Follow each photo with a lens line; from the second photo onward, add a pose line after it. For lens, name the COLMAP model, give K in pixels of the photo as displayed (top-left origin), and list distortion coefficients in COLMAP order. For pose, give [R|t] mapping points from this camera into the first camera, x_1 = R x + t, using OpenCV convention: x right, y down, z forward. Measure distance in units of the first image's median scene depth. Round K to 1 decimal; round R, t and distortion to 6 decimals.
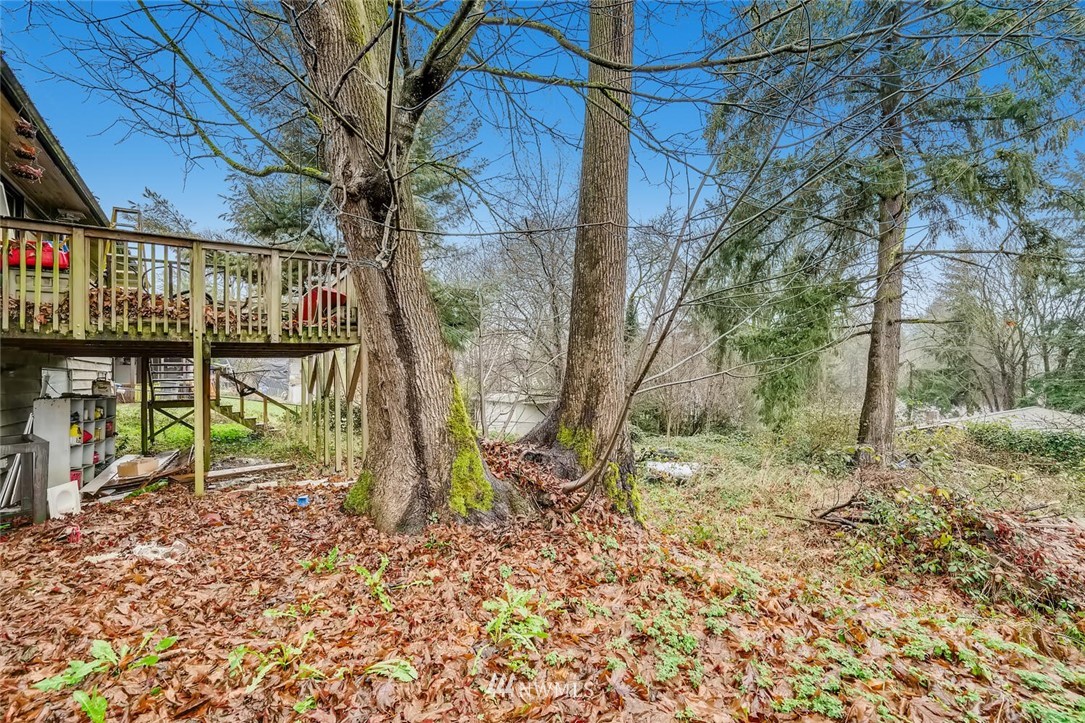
lens RADIAL K [[498.3, 0, 539.0], [0, 498.3, 372.6], [0, 0, 1]] dist [-0.033569, 0.020509]
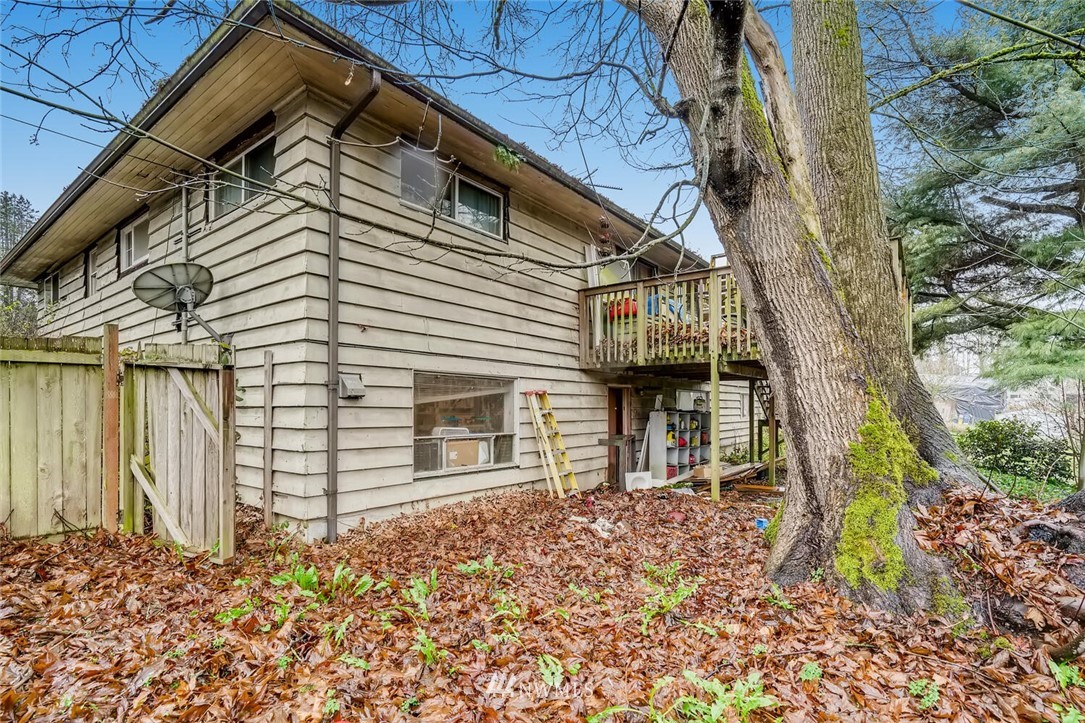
lens RADIAL K [[516.3, 0, 543.0], [0, 516.3, 412.7], [0, 0, 1]] dist [0.000502, 0.000311]
pose [[0.310727, 0.024175, -0.950192, 0.308235], [-0.000509, 0.999681, 0.025267, 0.023857], [0.950499, -0.007367, 0.310640, 0.292584]]
